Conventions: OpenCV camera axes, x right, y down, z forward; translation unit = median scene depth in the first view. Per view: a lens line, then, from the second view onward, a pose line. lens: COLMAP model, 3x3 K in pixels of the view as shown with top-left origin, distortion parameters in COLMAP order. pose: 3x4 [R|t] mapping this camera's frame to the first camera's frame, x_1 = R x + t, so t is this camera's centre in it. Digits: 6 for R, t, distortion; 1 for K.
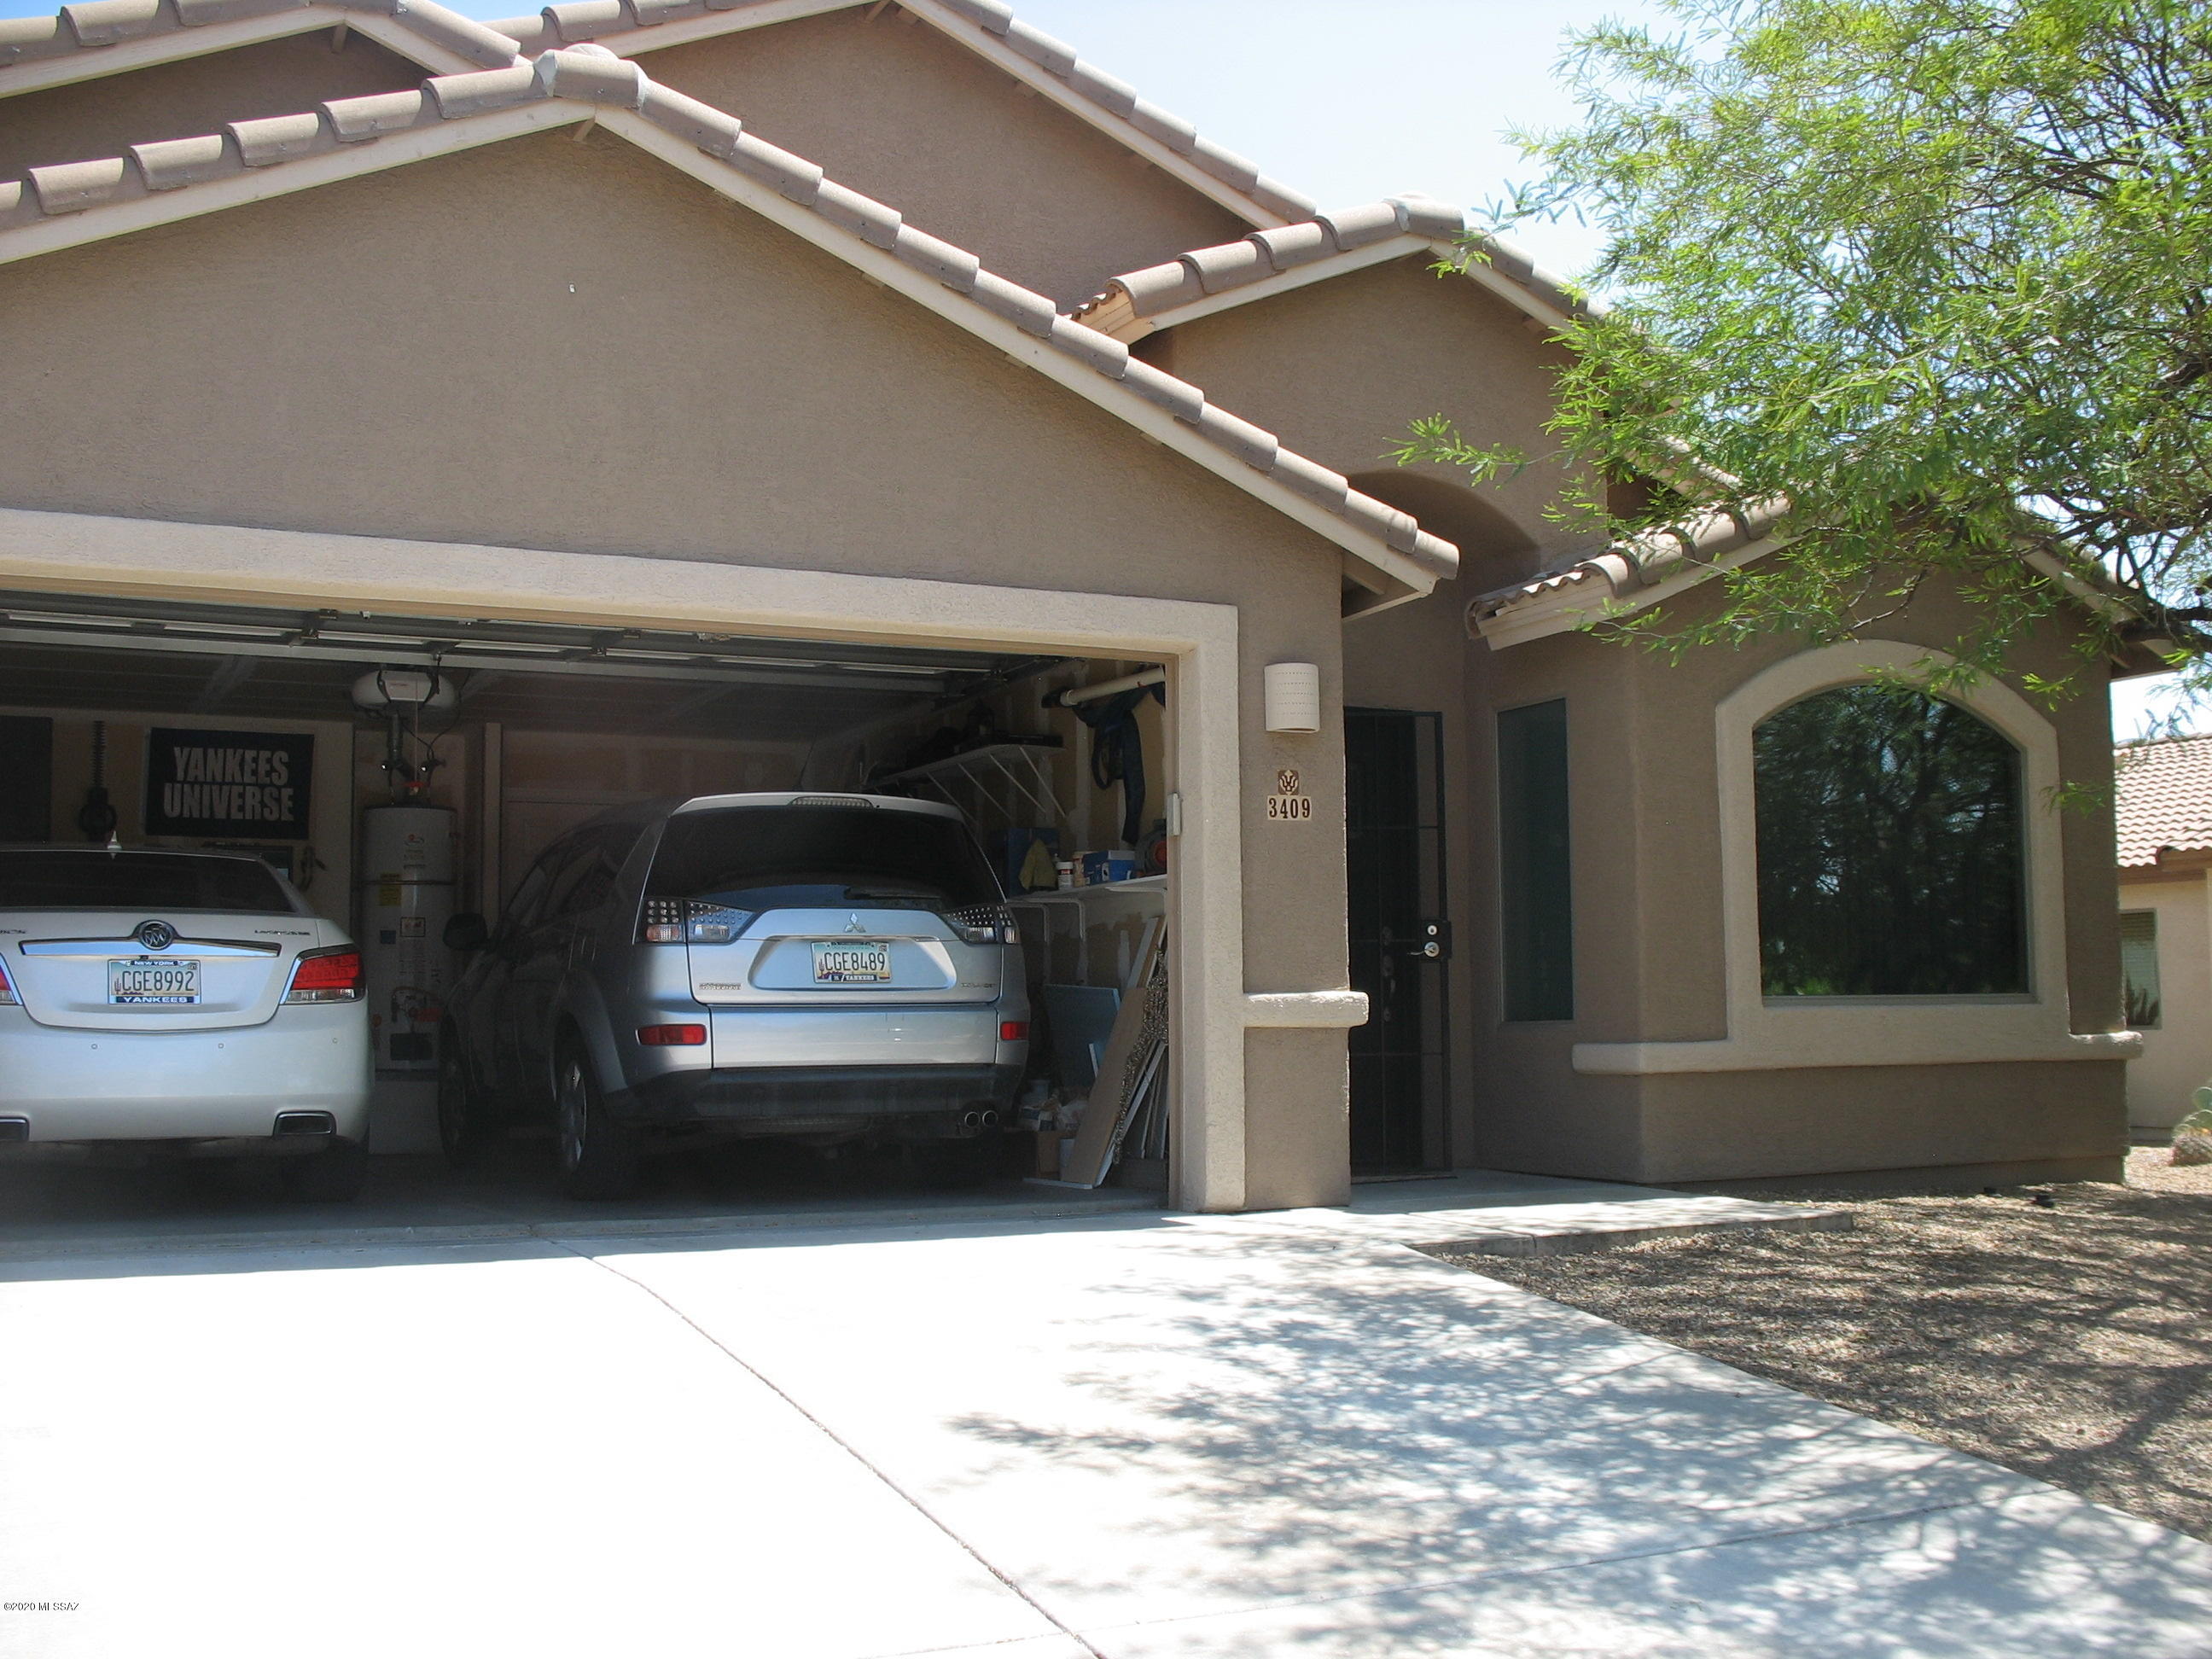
lens RADIAL K [[2314.9, 0, 1107.5], [0, 2314.9, 842.3], [0, 0, 1]] dist [-0.202723, 0.236566]
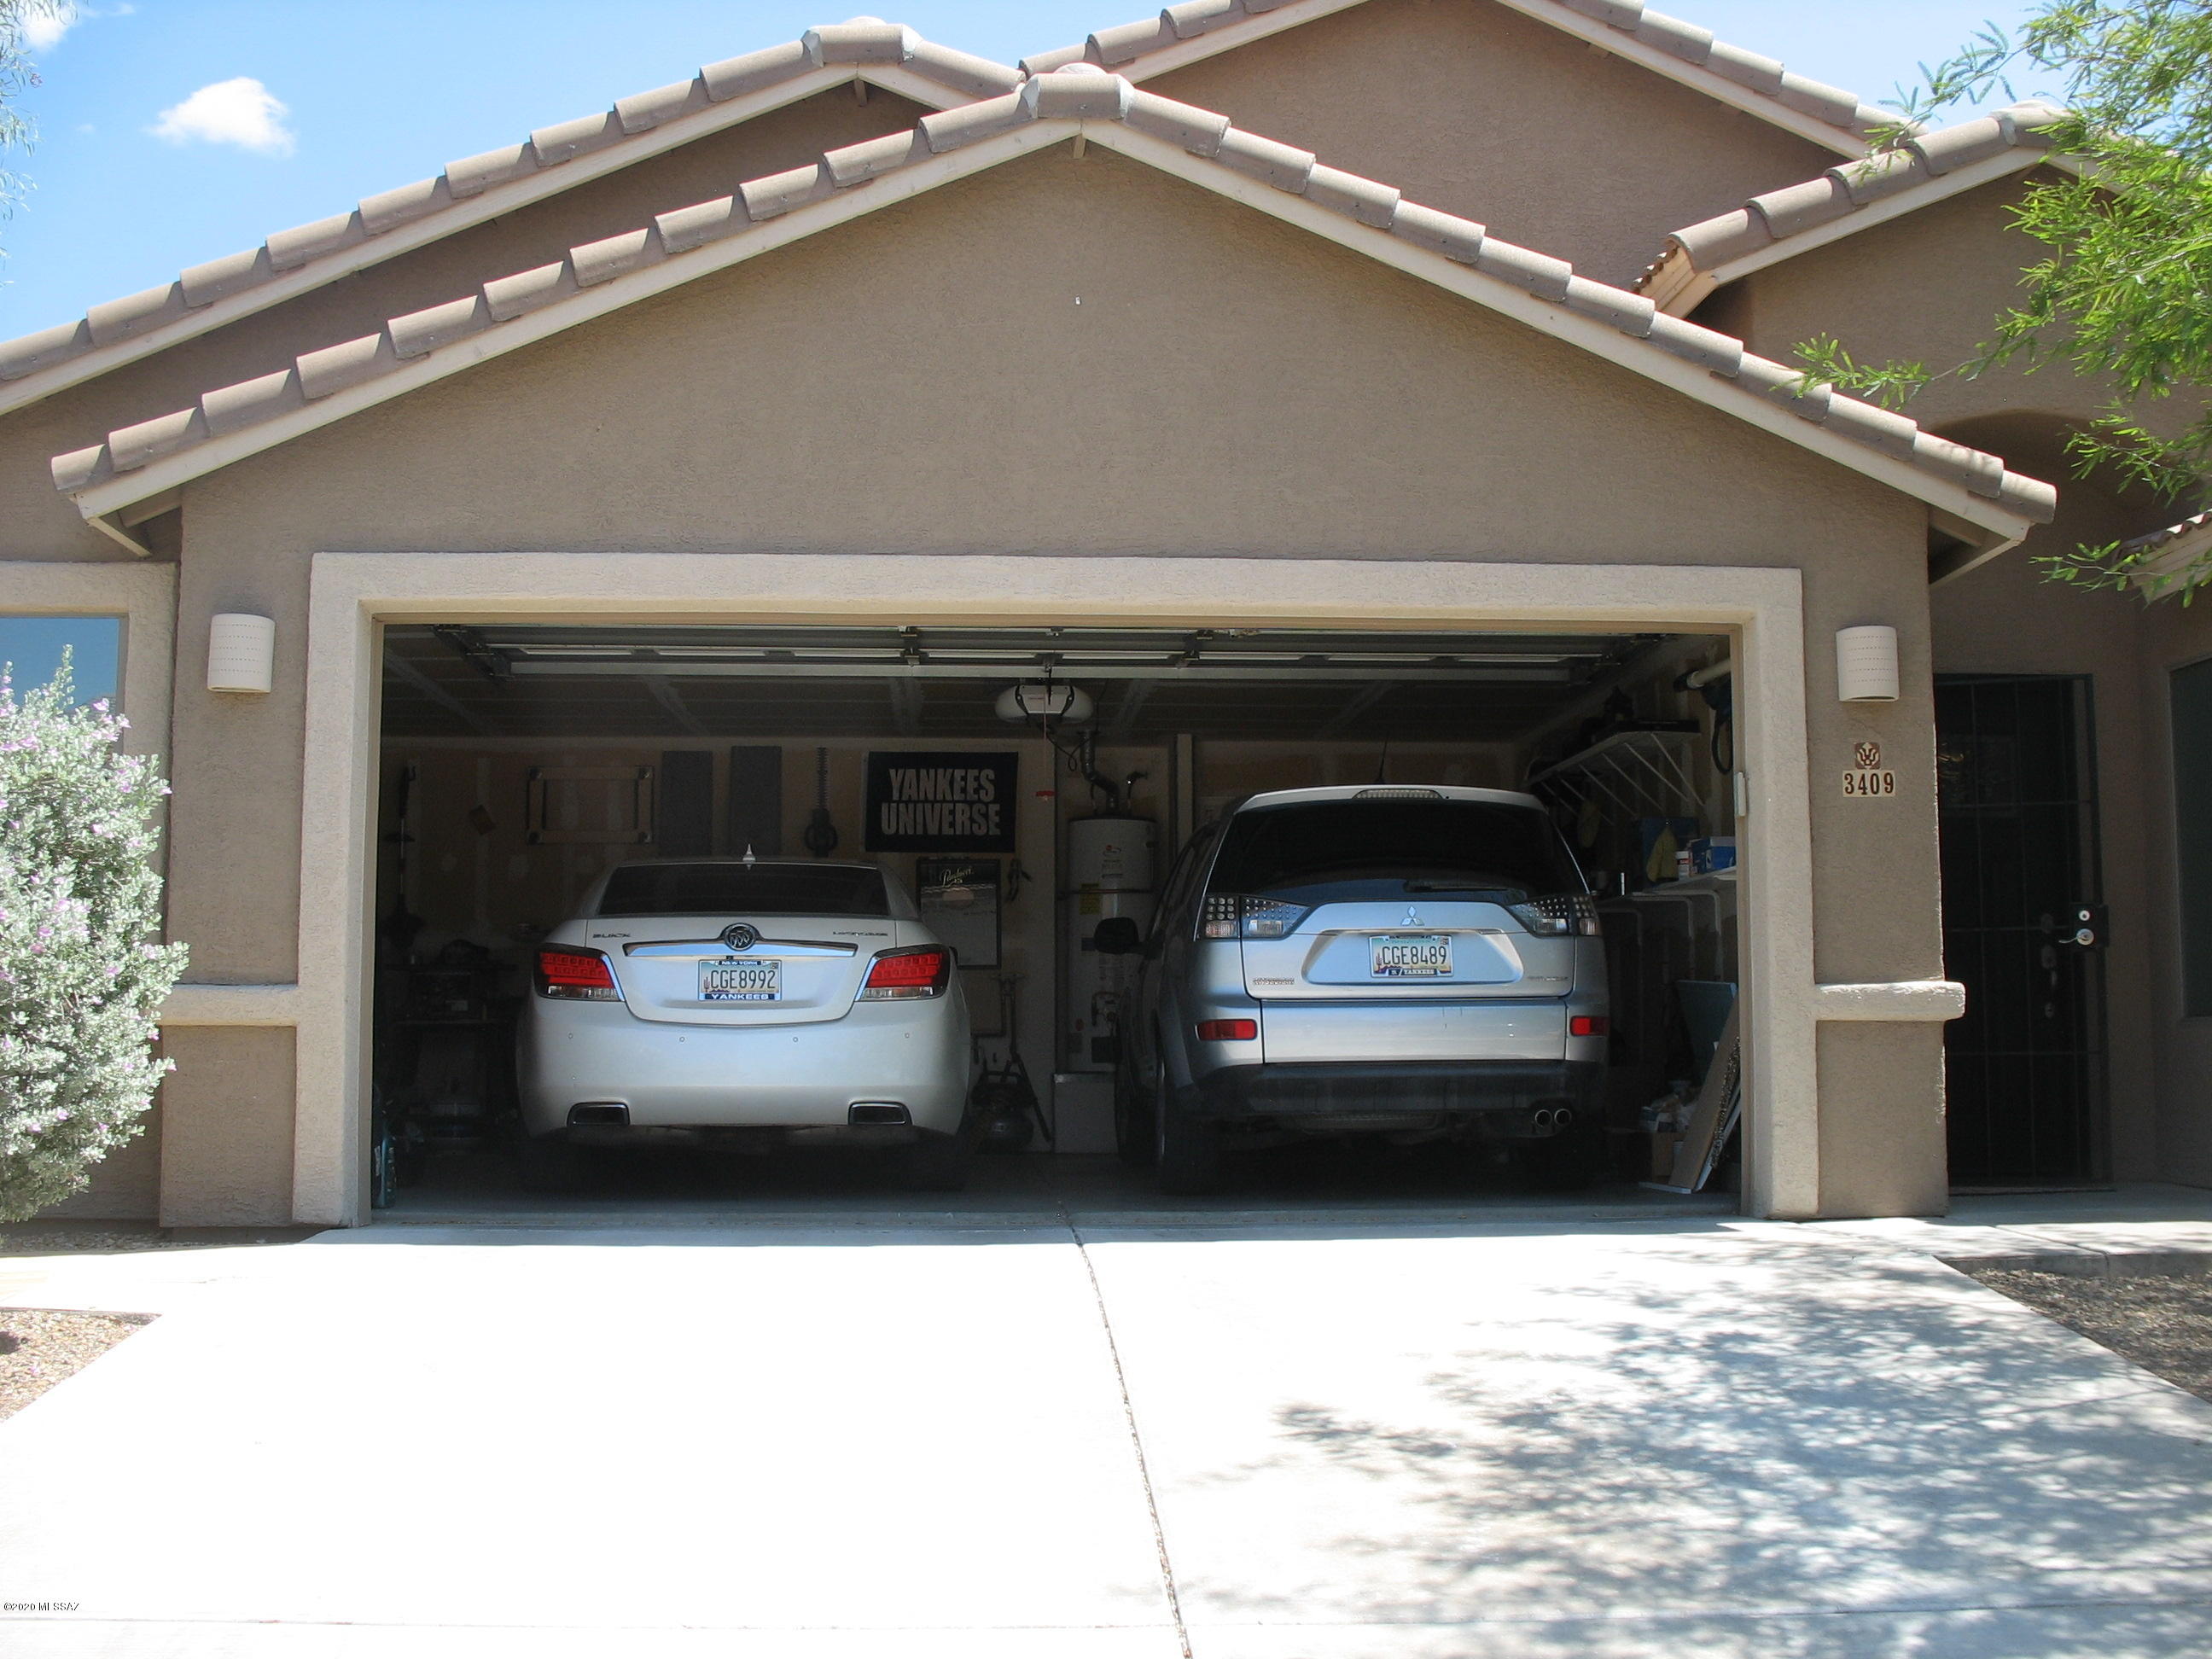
lens RADIAL K [[2314.9, 0, 1107.5], [0, 2314.9, 842.3], [0, 0, 1]] dist [-0.202723, 0.236566]
pose [[0.917658, -0.028144, -0.396373, 0.159646], [0.025078, 0.999602, -0.012915, 0.012905], [0.396578, 0.001912, 0.917999, 0.047548]]
